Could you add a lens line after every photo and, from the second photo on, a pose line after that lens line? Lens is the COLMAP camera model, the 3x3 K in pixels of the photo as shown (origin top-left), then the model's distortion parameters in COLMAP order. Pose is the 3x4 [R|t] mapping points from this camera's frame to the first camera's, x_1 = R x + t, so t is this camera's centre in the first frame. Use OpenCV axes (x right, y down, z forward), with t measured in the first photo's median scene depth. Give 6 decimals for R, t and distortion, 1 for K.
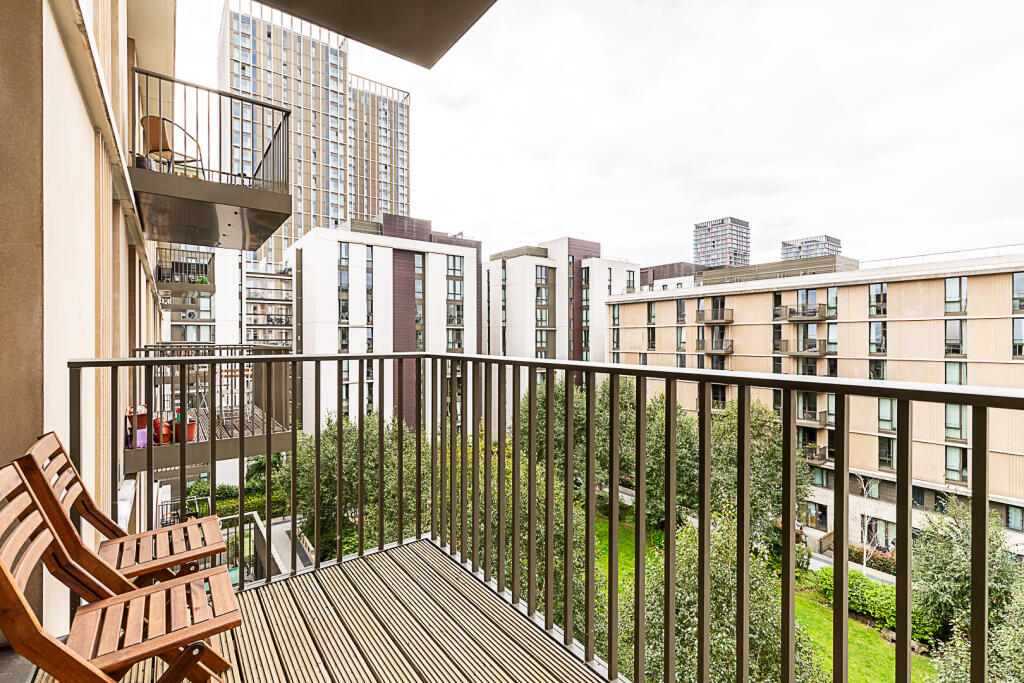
lens RADIAL K [[460.5, 0, 510.4], [0, 460.5, 341.1], [0, 0, 1]] dist [0.003065, -0.000856]
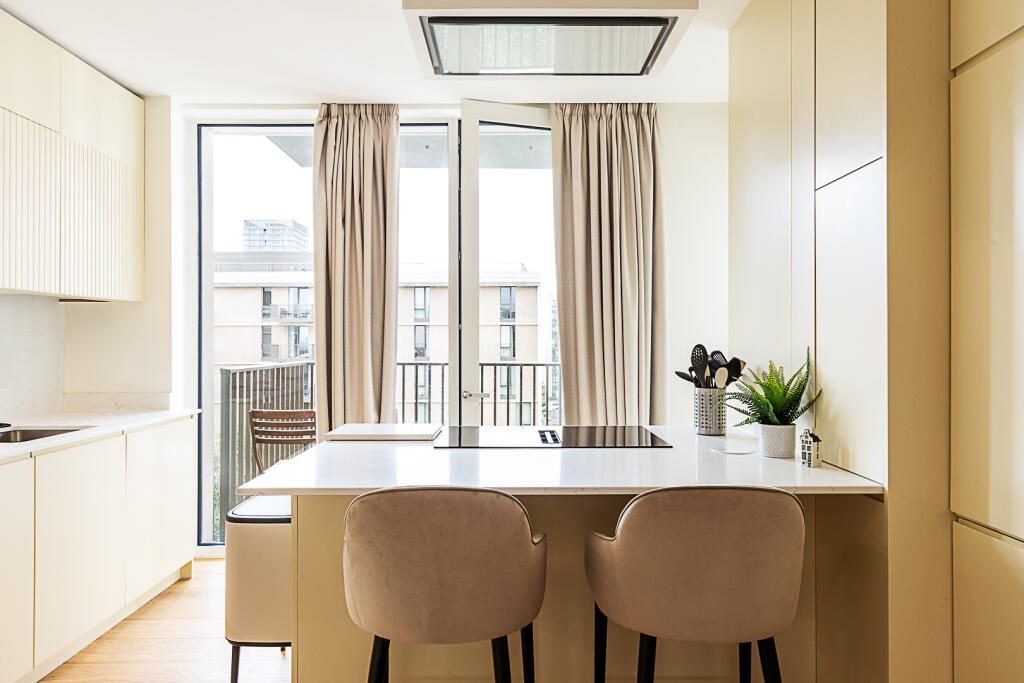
lens RADIAL K [[648.7, 0, 511.5], [0, 648.7, 341.2], [0, 0, 1]] dist [-0.002742, -0.000449]
pose [[0.585697, -0.000476, 0.810530, -0.122403], [0.005621, 0.999978, -0.003474, -0.002592], [-0.810511, 0.006591, 0.585687, -0.055368]]
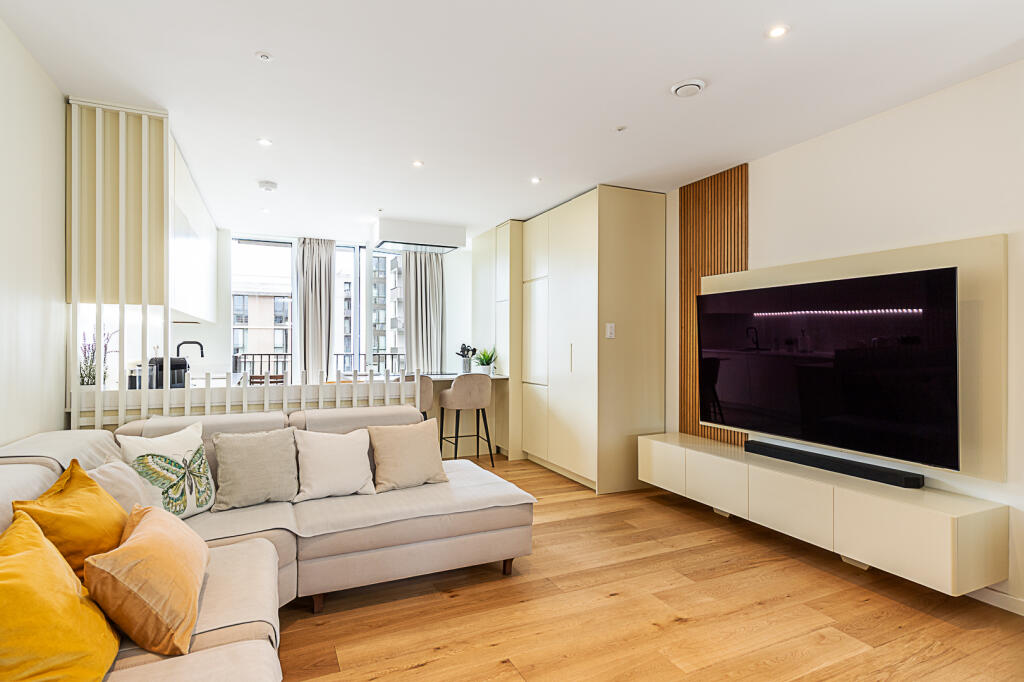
lens RADIAL K [[529.5, 0, 512.9], [0, 529.5, 342.9], [0, 0, 1]] dist [0.005275, 0.000913]
pose [[0.197237, 0.000879, 0.980355, -0.264019], [0.002468, 0.999996, -0.001393, -0.002242], [-0.980353, 0.002695, 0.197234, -0.092429]]
